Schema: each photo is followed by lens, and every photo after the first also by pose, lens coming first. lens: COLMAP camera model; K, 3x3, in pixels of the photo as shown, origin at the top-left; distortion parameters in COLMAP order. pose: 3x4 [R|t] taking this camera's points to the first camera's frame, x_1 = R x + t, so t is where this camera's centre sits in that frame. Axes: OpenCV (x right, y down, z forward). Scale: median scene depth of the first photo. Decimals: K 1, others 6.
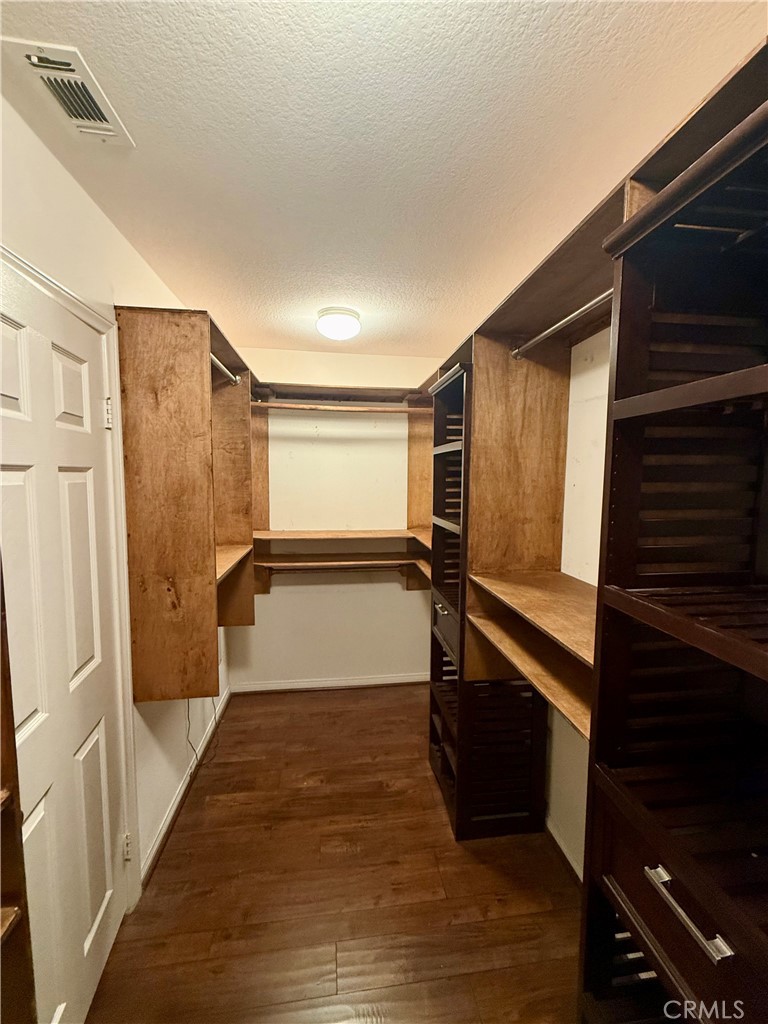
lens RADIAL K [[409.1, 0, 382.7], [0, 409.1, 508.4], [0, 0, 1]] dist [-0.001049, 0.000345]
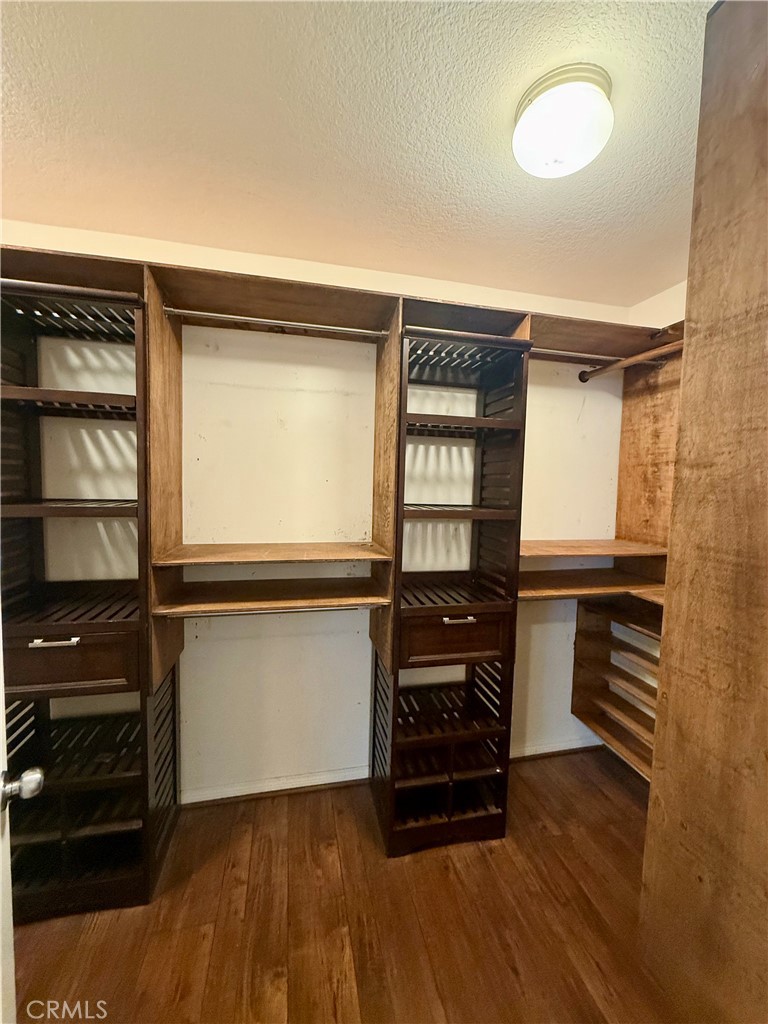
lens RADIAL K [[409.1, 0, 382.7], [0, 409.1, 508.4], [0, 0, 1]] dist [-0.001049, 0.000345]
pose [[-0.096613, -0.072988, 0.992642, -0.702659], [0.058612, 0.995160, 0.078878, 0.016863], [-0.993595, 0.065801, -0.091867, 0.675187]]
